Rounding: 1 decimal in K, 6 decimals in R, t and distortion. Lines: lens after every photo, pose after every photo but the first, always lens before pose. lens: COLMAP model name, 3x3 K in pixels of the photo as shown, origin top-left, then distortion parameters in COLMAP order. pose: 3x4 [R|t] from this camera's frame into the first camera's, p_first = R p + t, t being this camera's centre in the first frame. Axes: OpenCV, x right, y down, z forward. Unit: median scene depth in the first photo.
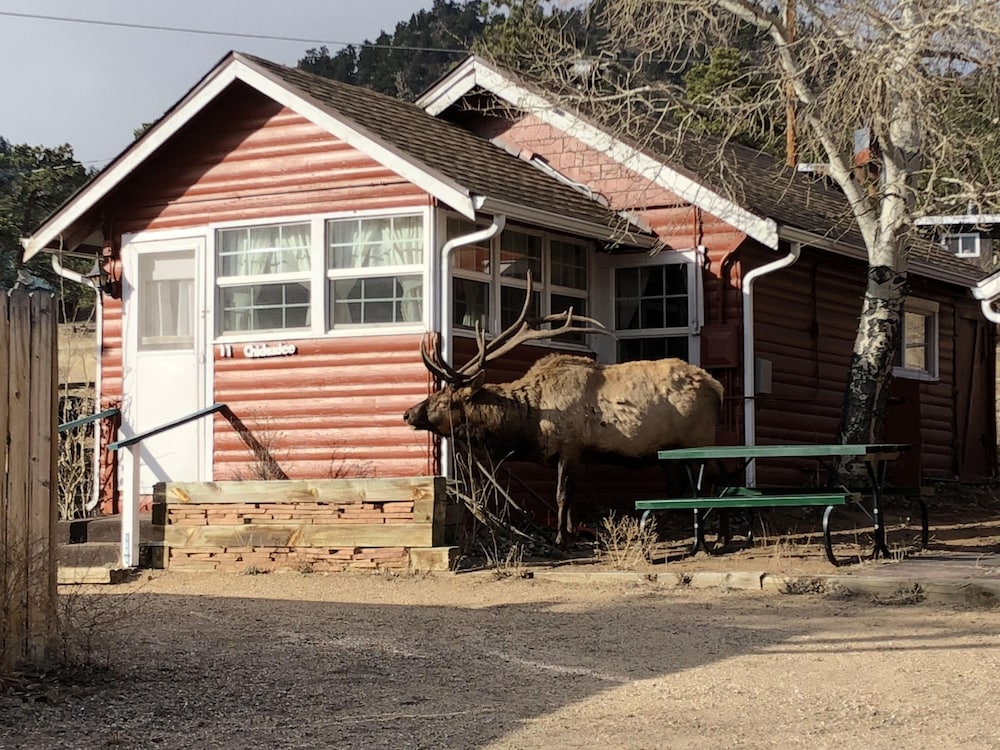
lens RADIAL K [[2428.8, 0, 500.0], [0, 2428.8, 375.0], [0, 0, 1]] dist [-0.011600, 0.500646]
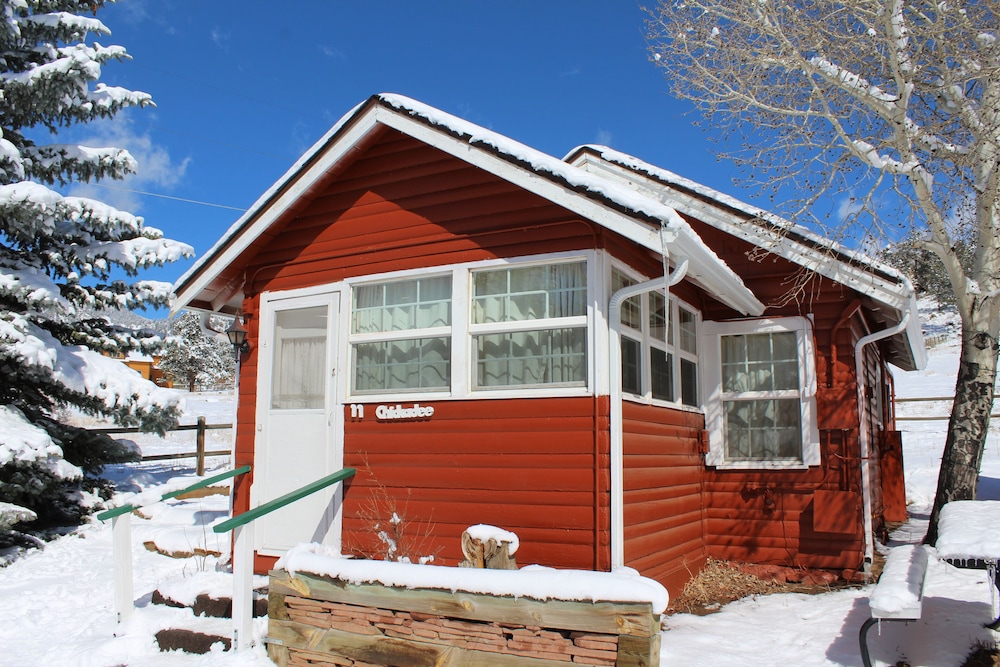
lens RADIAL K [[843.3, 0, 500.0], [0, 843.3, 333.5], [0, 0, 1]] dist [-0.116894, -0.000830]
pose [[0.998748, 0.014149, 0.047979, -0.076049], [-0.010338, 0.996839, -0.078771, -0.015417], [-0.048942, 0.078176, 0.995738, 0.689282]]
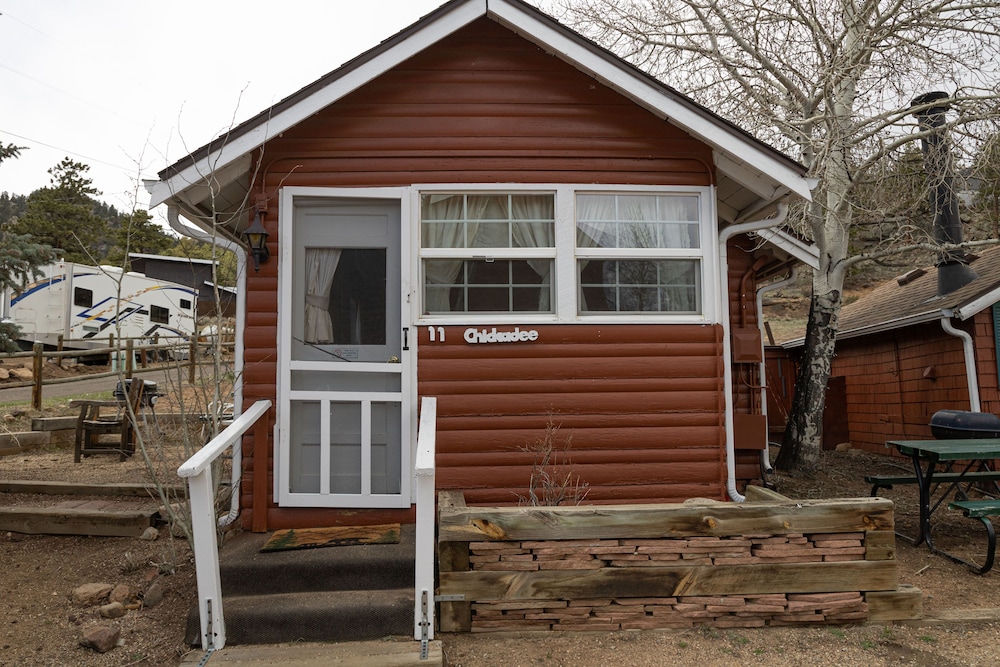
lens RADIAL K [[797.8, 0, 500.0], [0, 797.8, 333.5], [0, 0, 1]] dist [-0.001741, -0.001240]
pose [[0.816899, 0.038683, 0.575482, -0.263659], [-0.025883, 0.999202, -0.030424, -0.002393], [-0.576199, 0.009958, 0.817248, 0.781731]]
